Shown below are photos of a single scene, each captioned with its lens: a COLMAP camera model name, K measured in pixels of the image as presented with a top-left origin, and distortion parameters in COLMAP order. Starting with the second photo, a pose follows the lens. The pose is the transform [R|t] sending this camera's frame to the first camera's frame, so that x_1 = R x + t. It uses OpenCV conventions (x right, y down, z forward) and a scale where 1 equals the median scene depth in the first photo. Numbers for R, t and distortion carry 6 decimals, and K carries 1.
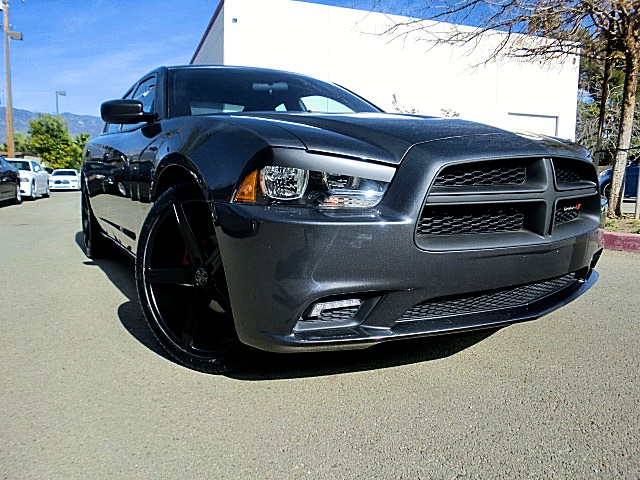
lens RADIAL K [[497.0, 0, 320.0], [0, 497.0, 240.0], [0, 0, 1]] dist [-0.103167, 0.119279]
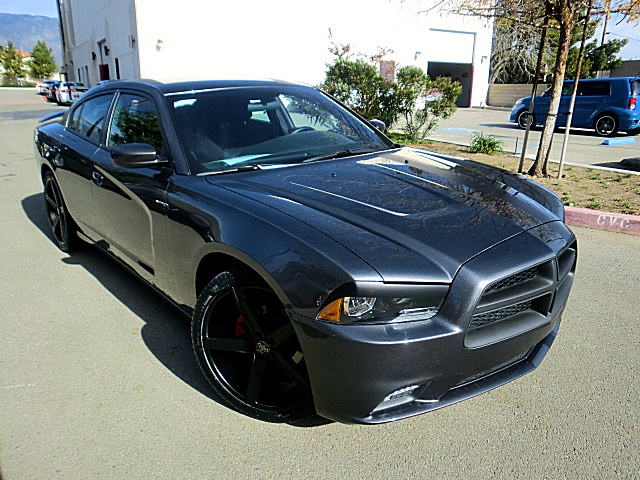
lens RADIAL K [[495.0, 0, 320.0], [0, 495.0, 240.0], [0, 0, 1]] dist [-0.103938, 0.120209]
pose [[0.984827, -0.052881, 0.165284, -0.289787], [0.019775, 0.980435, 0.195850, -0.403323], [-0.172407, -0.189609, 0.966604, -0.093680]]
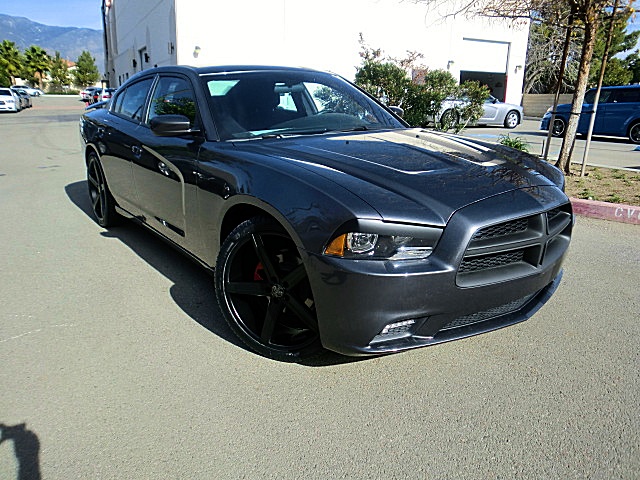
lens RADIAL K [[497.0, 0, 320.0], [0, 497.0, 240.0], [0, 0, 1]] dist [-0.103167, 0.119279]
pose [[0.994142, -0.020806, 0.106058, -0.268125], [0.002204, 0.984996, 0.172565, -0.282811], [-0.108057, -0.171321, 0.979272, -0.259646]]
